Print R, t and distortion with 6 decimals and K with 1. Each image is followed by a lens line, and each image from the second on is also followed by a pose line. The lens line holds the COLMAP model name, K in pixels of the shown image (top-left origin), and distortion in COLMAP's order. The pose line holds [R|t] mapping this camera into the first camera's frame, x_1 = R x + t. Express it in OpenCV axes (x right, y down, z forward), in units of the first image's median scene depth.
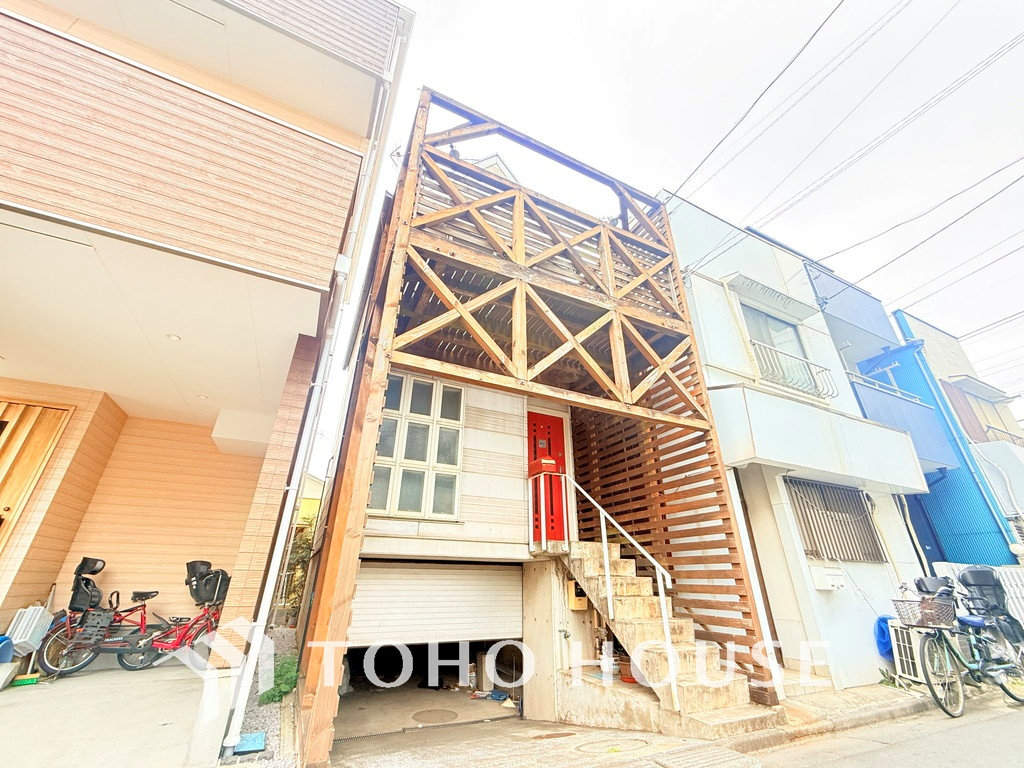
lens RADIAL K [[405.1, 0, 504.1], [0, 405.1, 384.3], [0, 0, 1]] dist [-0.003135, 0.000347]
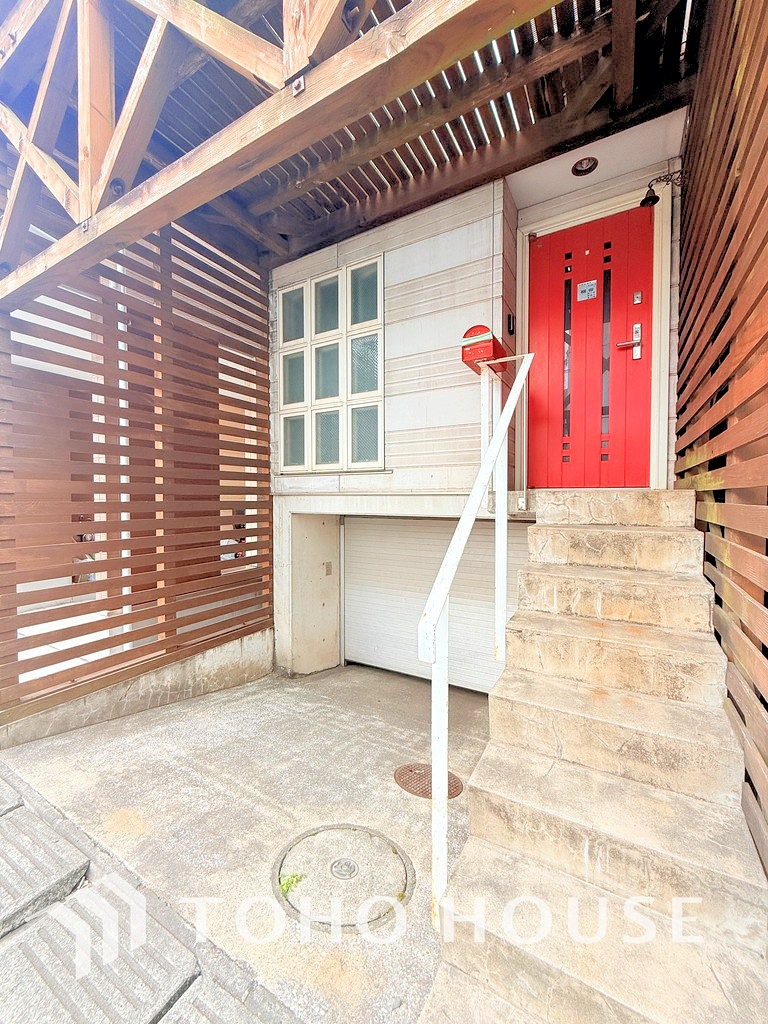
lens RADIAL K [[405.1, 0, 382.8], [0, 405.1, 505.7], [0, 0, 1]] dist [-0.003135, 0.000347]
pose [[0.568290, 0.005853, -0.822808, 0.458792], [0.367550, 0.892860, 0.260208, 0.210694], [0.736175, -0.450296, 0.505252, 0.614584]]
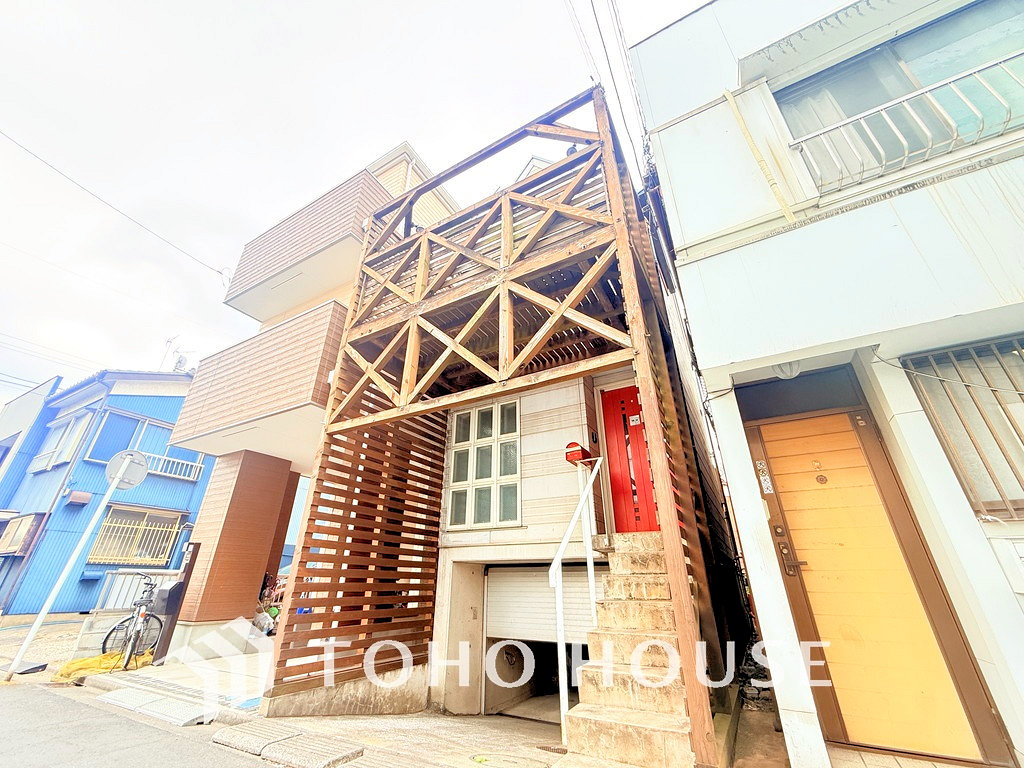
lens RADIAL K [[405.1, 0, 504.2], [0, 405.1, 385.5], [0, 0, 1]] dist [-0.003135, 0.000347]
pose [[0.572001, -0.367788, -0.733176, 0.766432], [0.360871, 0.915526, -0.177722, 0.173521], [0.736605, -0.162925, 0.656405, 0.331912]]
